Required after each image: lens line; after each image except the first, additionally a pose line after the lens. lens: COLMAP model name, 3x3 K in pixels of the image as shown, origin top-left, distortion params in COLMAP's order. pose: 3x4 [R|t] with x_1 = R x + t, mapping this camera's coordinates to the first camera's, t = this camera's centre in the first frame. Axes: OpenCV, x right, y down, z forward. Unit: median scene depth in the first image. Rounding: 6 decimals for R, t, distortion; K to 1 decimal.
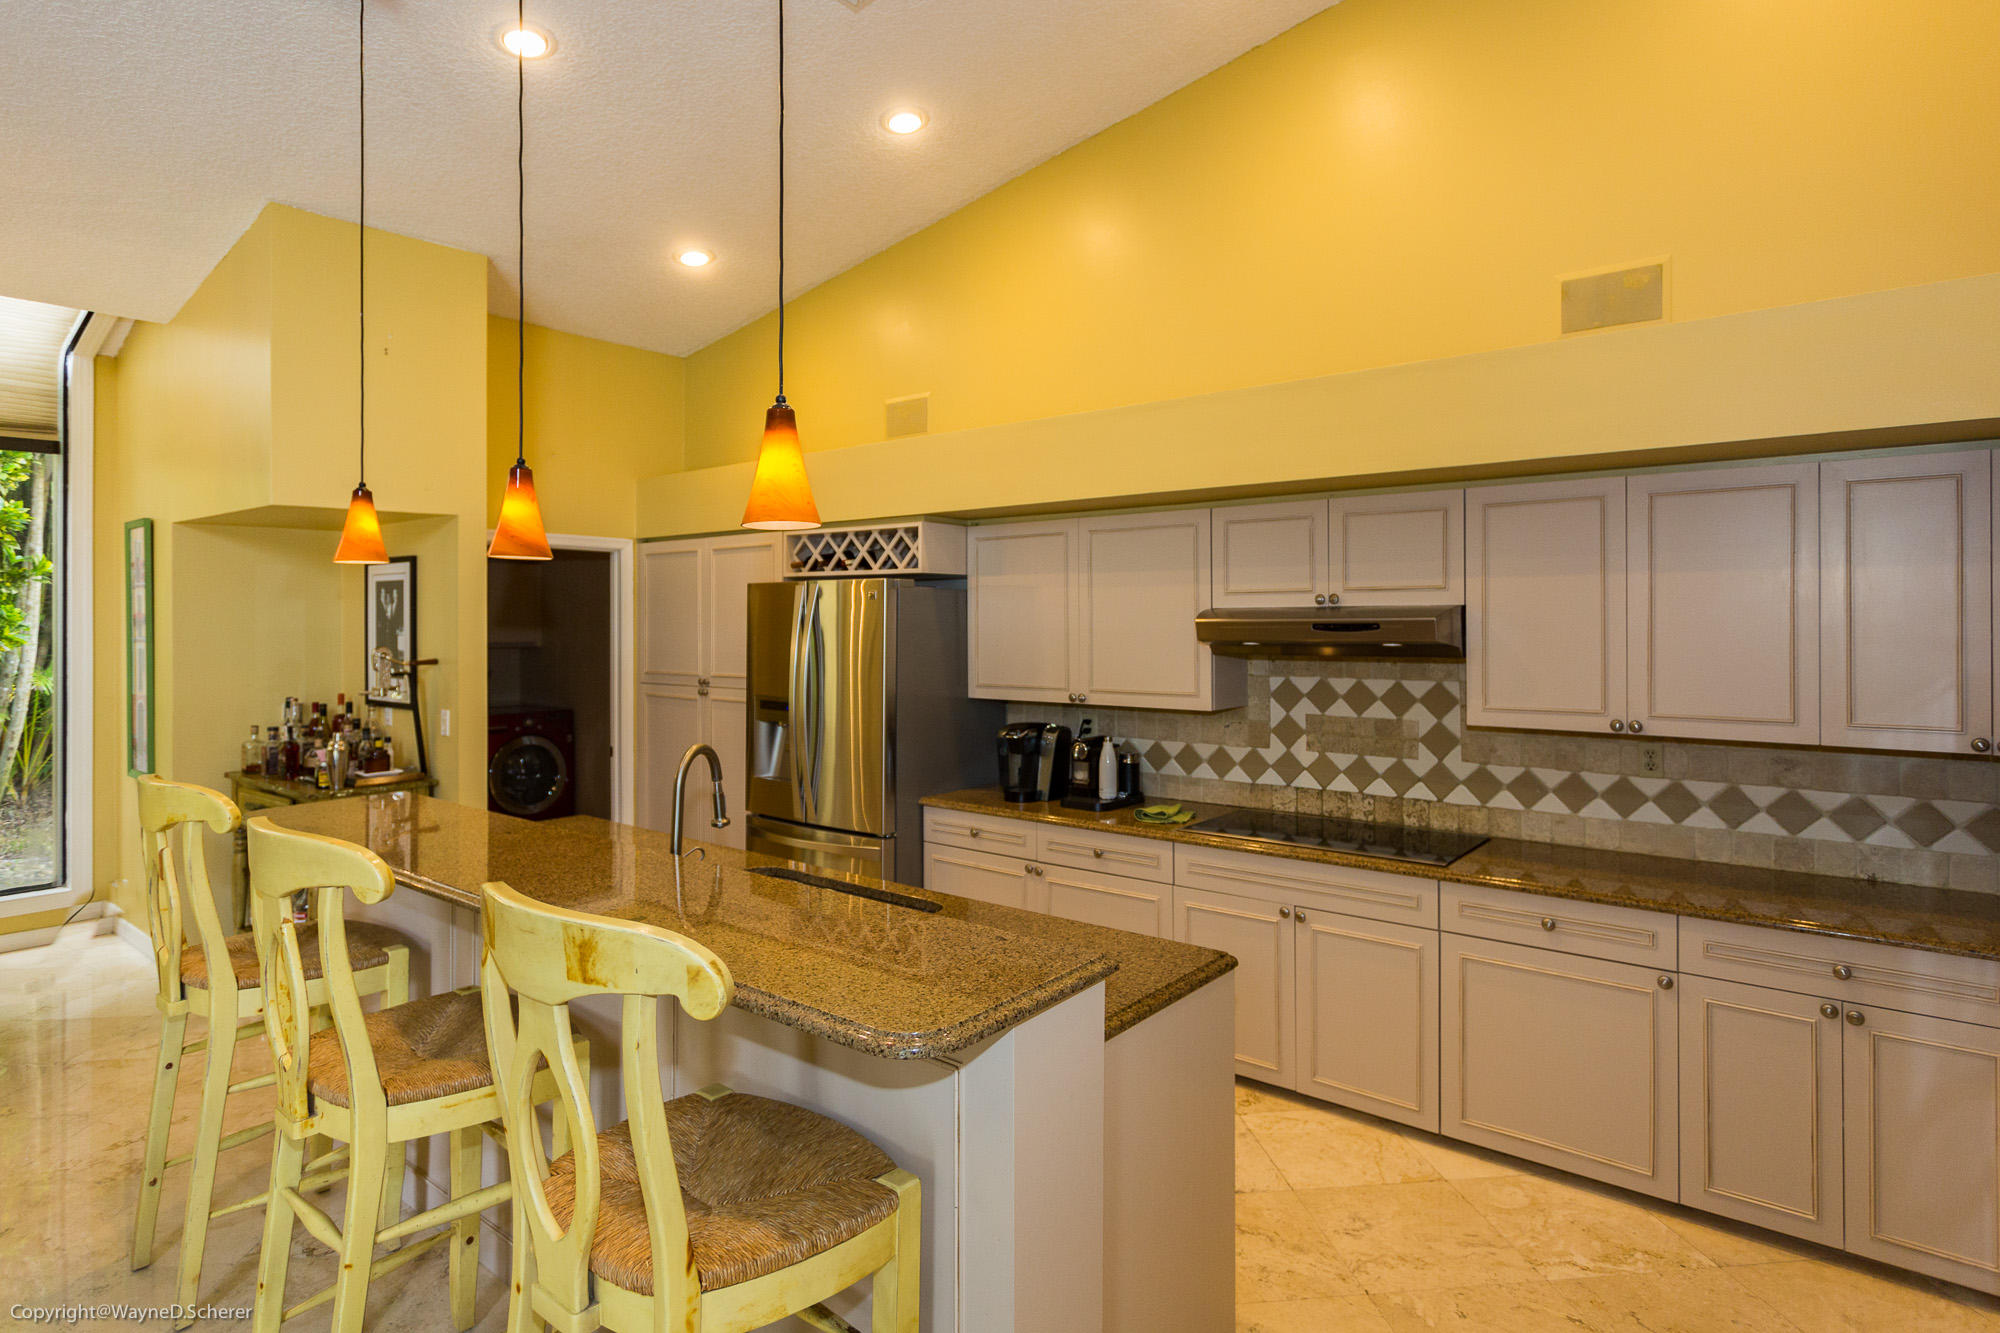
lens RADIAL K [[1046.9, 0, 998.9], [0, 1046.9, 603.2], [0, 0, 1]] dist [-0.005998, 0.001635]
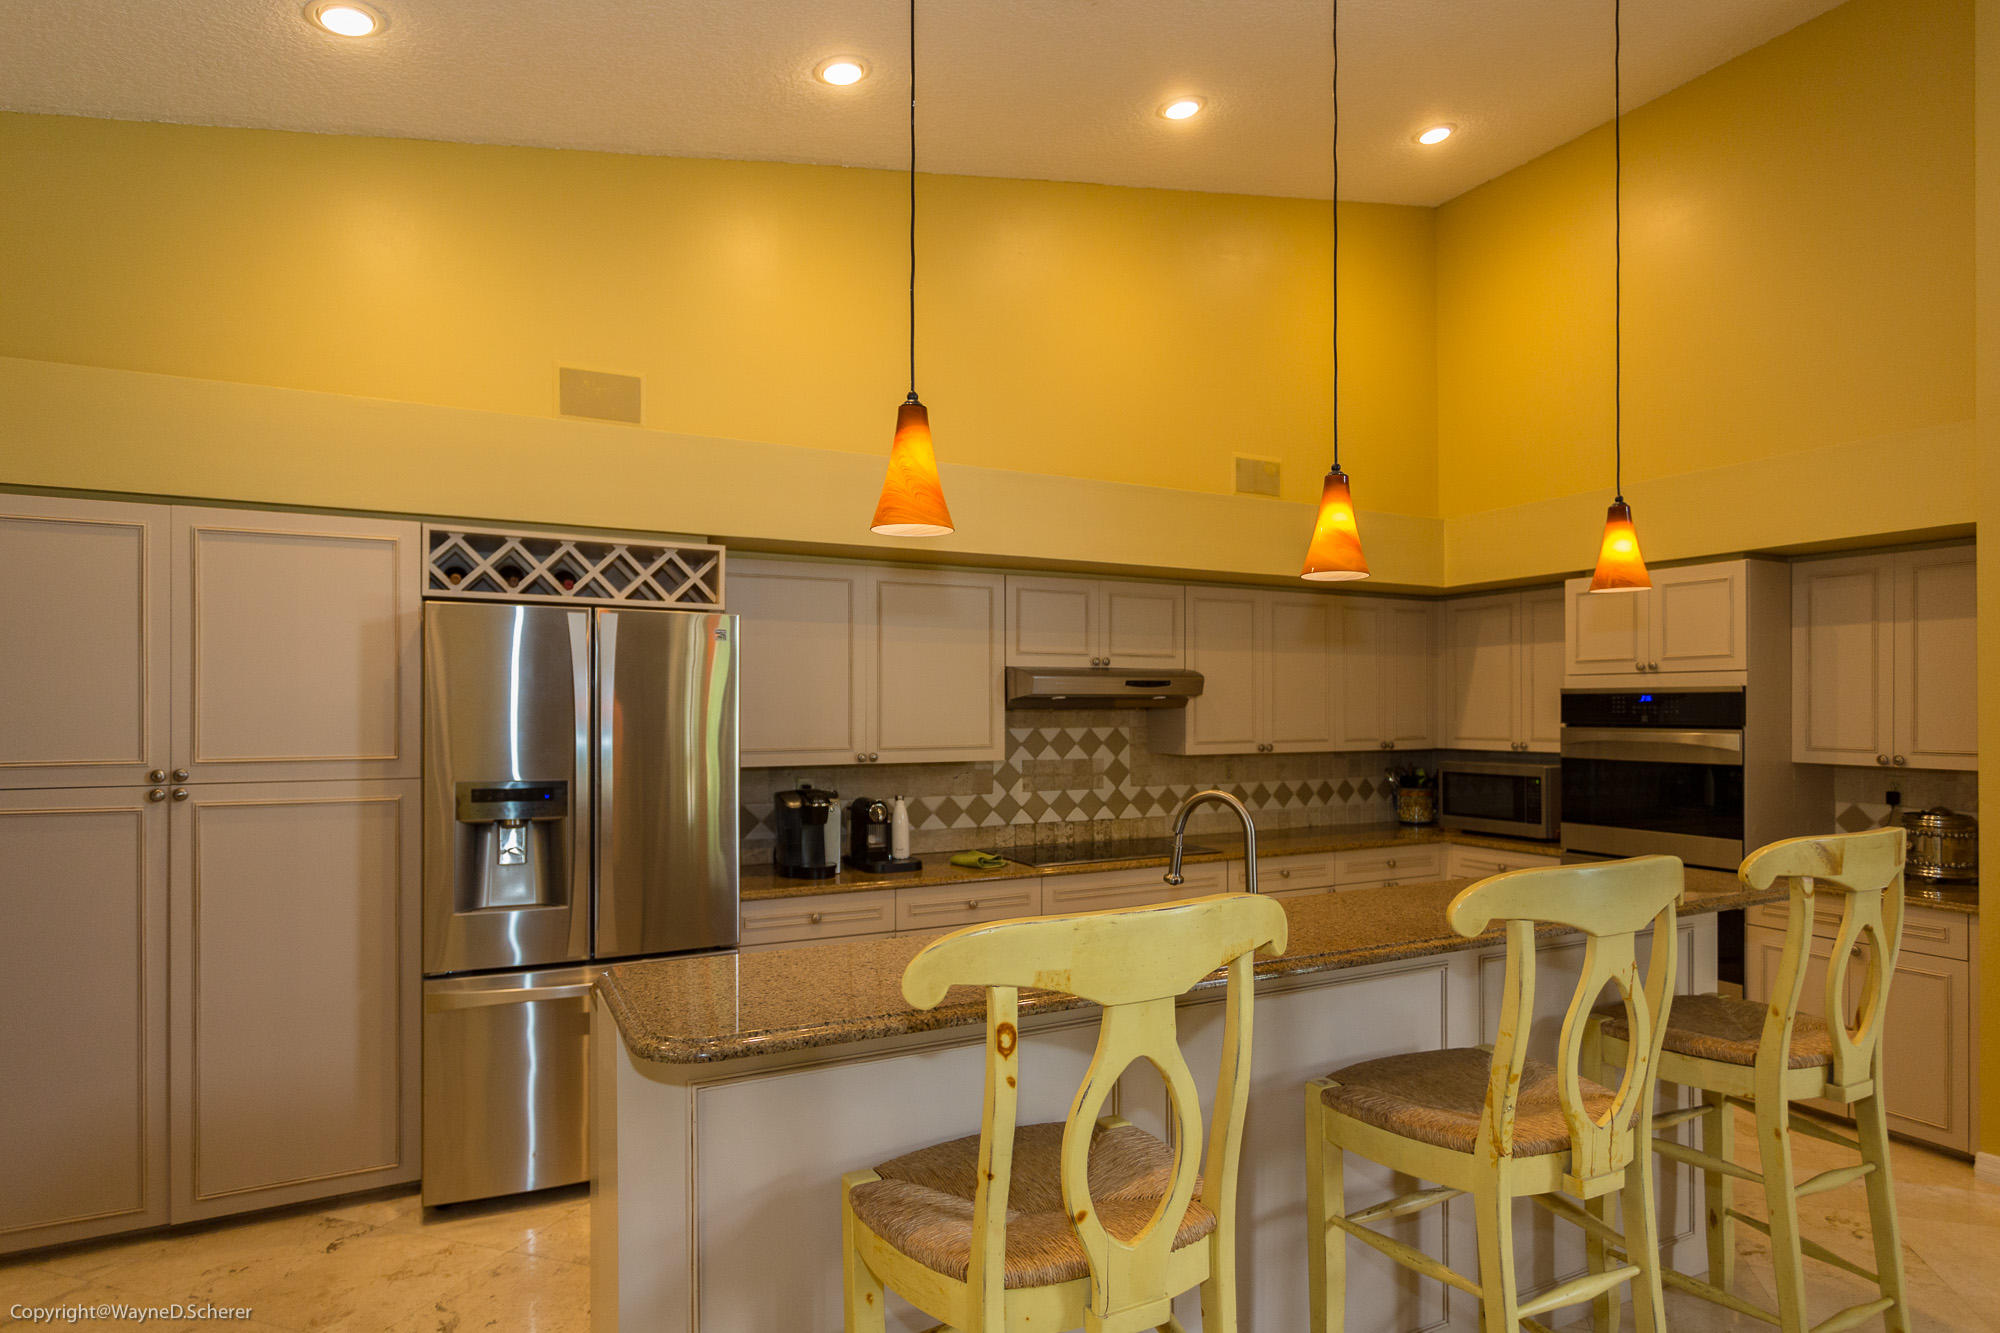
lens RADIAL K [[1105.8, 0, 1039.3], [0, 1105.8, 695.8], [0, 0, 1]] dist [-0.014074, 0.000101]
pose [[0.392119, 0.009171, 0.919869, -0.839429], [-0.018826, 0.999821, -0.001943, 0.036732], [-0.919722, -0.016556, 0.392221, 0.508682]]
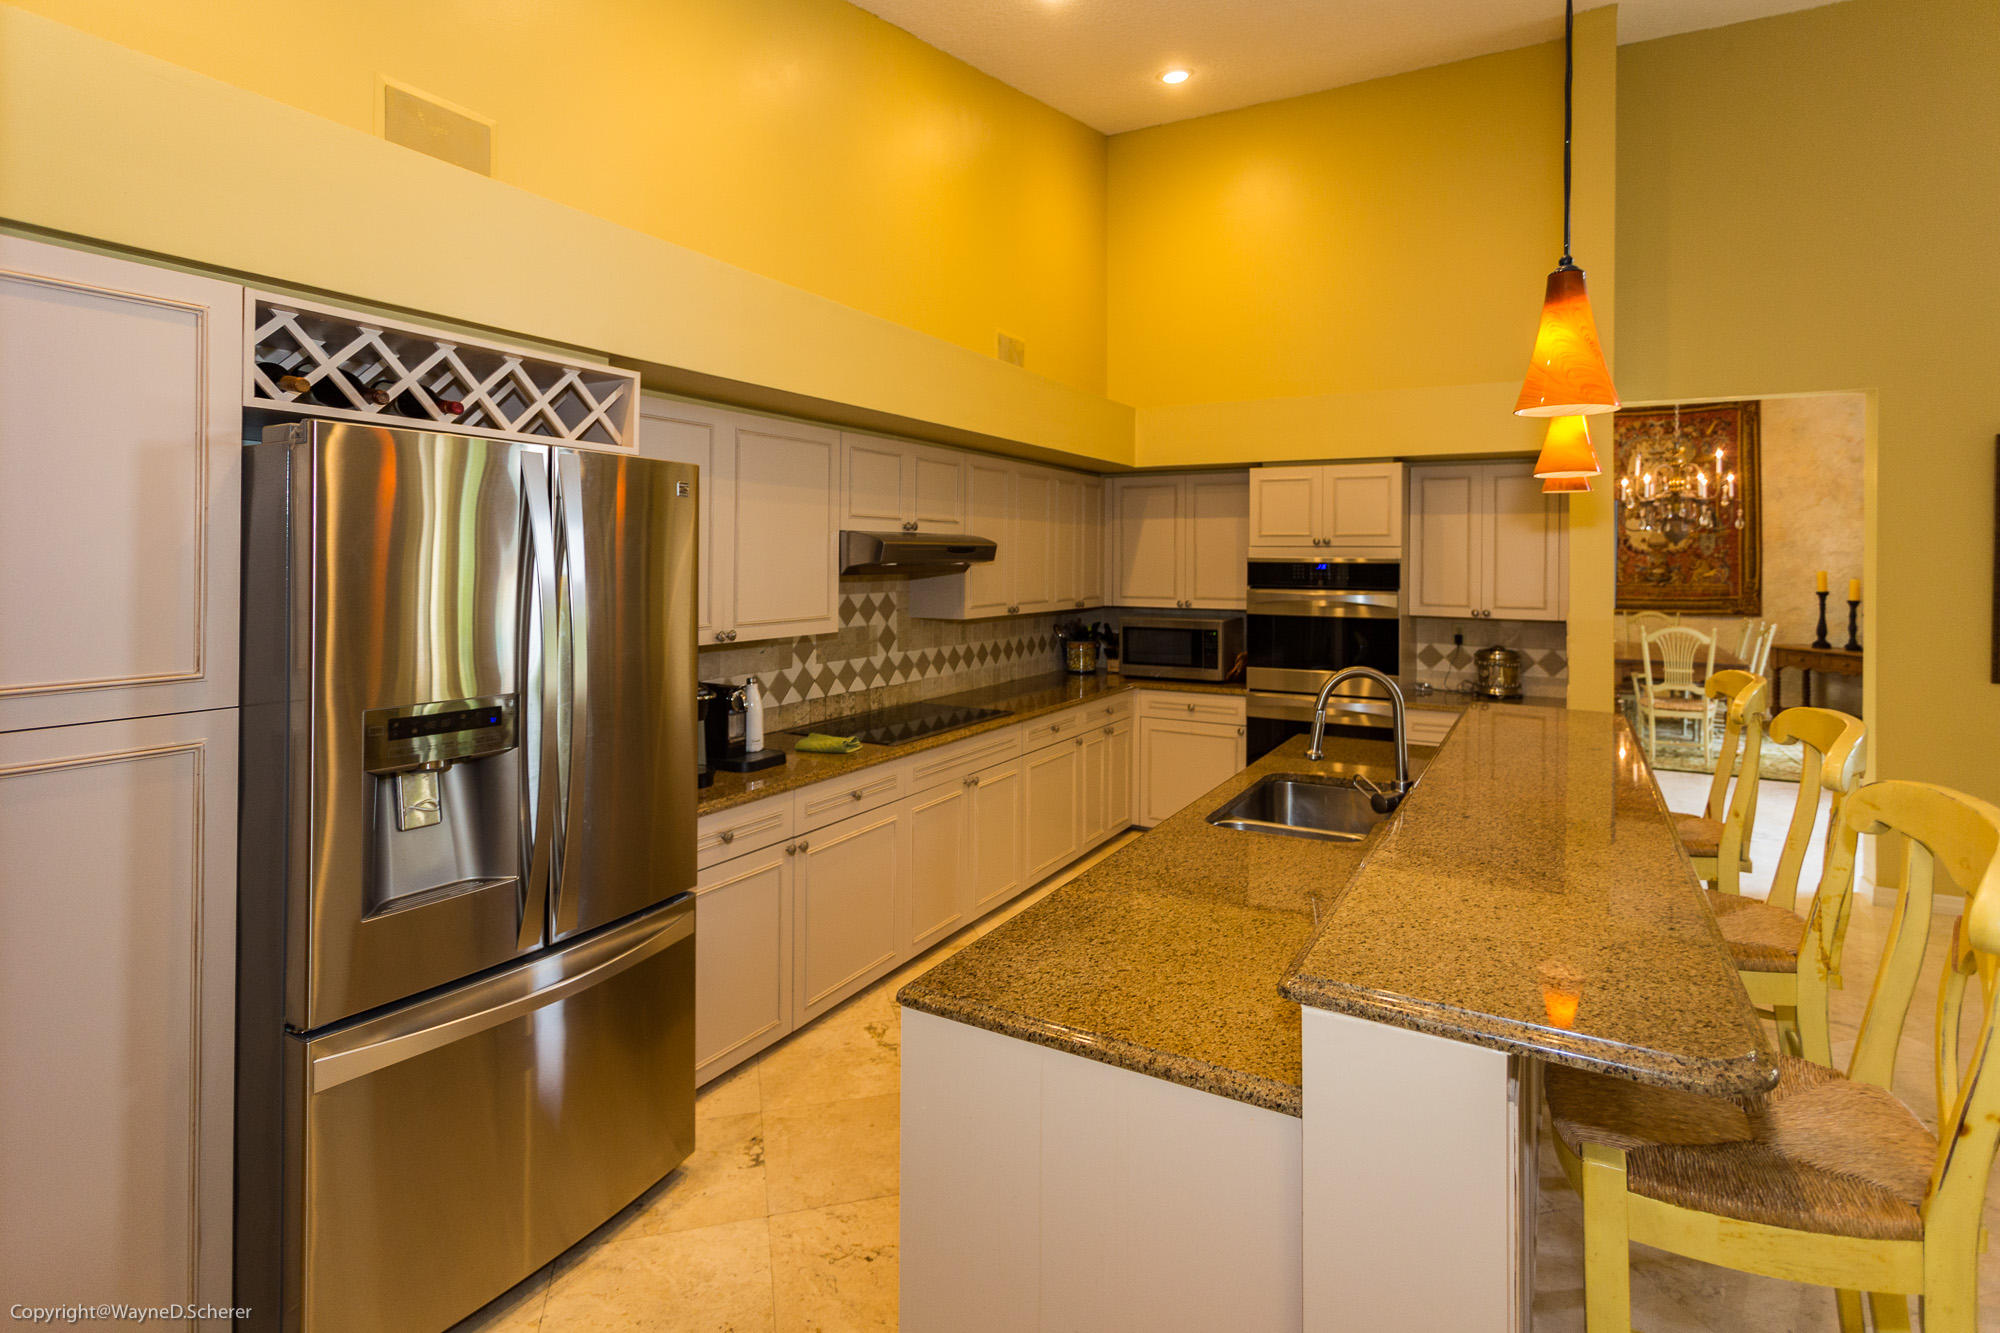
lens RADIAL K [[1006.9, 0, 1009.8], [0, 1006.9, 555.4], [0, 0, 1]] dist [-0.000352, 0.000946]
pose [[-0.169244, 0.000956, 0.985574, -0.774239], [-0.027583, 0.999603, -0.005707, 0.029565], [-0.985188, -0.028151, -0.169150, 0.993101]]
